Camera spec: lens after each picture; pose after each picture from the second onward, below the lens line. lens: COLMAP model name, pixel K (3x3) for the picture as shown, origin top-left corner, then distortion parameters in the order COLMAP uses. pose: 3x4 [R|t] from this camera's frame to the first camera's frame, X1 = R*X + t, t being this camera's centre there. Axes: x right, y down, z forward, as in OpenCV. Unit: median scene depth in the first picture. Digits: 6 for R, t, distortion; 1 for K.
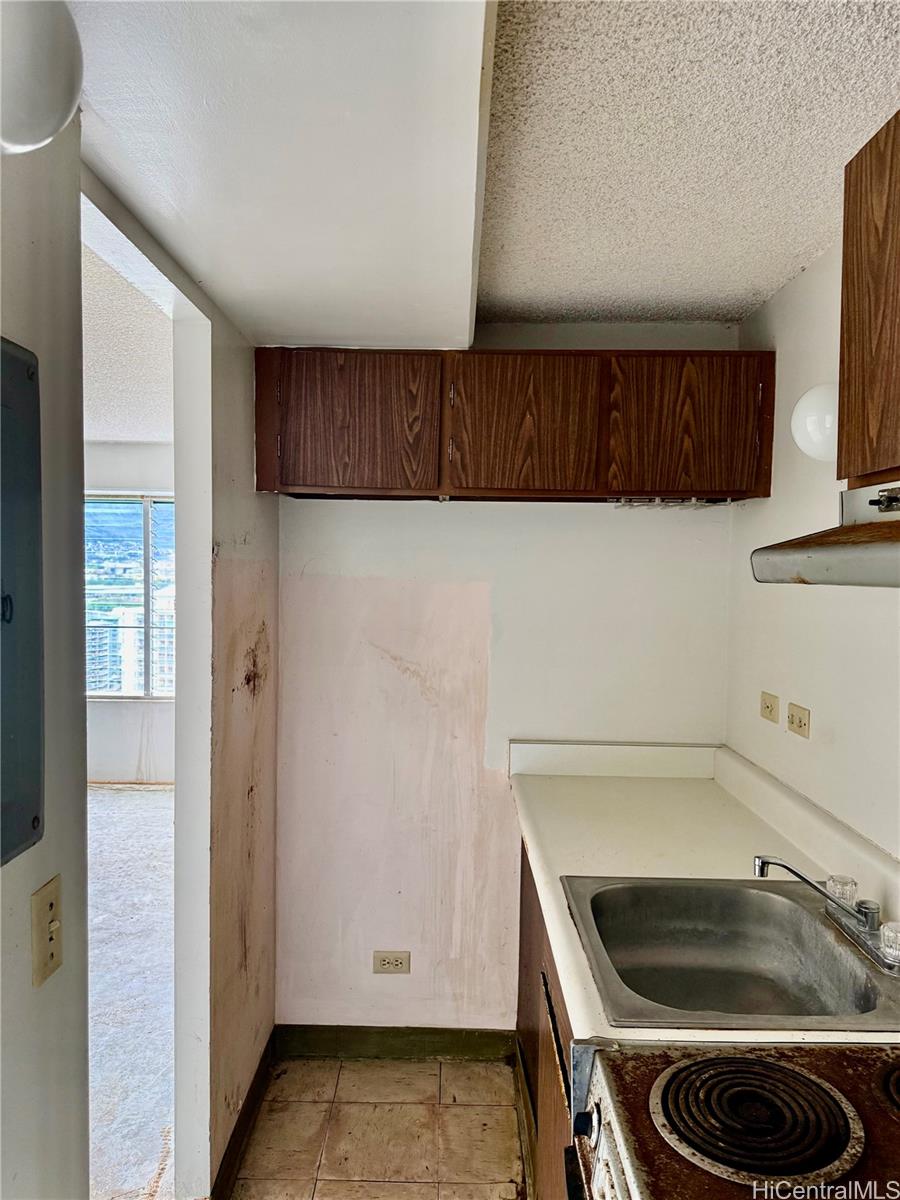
lens RADIAL K [[858.1, 0, 450.0], [0, 858.1, 600.0], [0, 0, 1]] dist [0.008312, -0.000890]
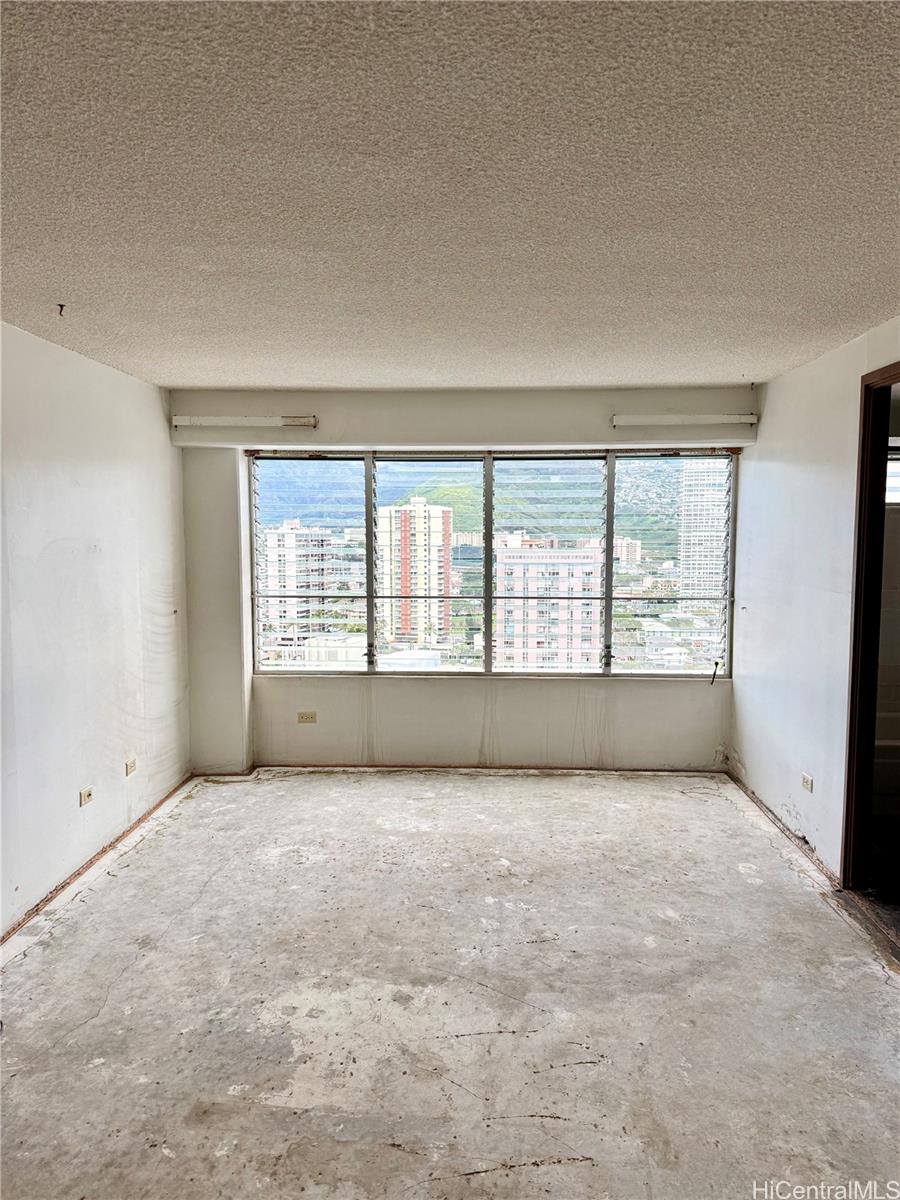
lens RADIAL K [[858.1, 0, 450.0], [0, 858.1, 600.0], [0, 0, 1]] dist [0.008312, -0.000890]
pose [[0.998981, -0.010351, -0.043936, -0.397988], [0.012528, 0.998692, 0.049562, -0.012662], [0.043366, -0.050062, 0.997804, 0.100845]]
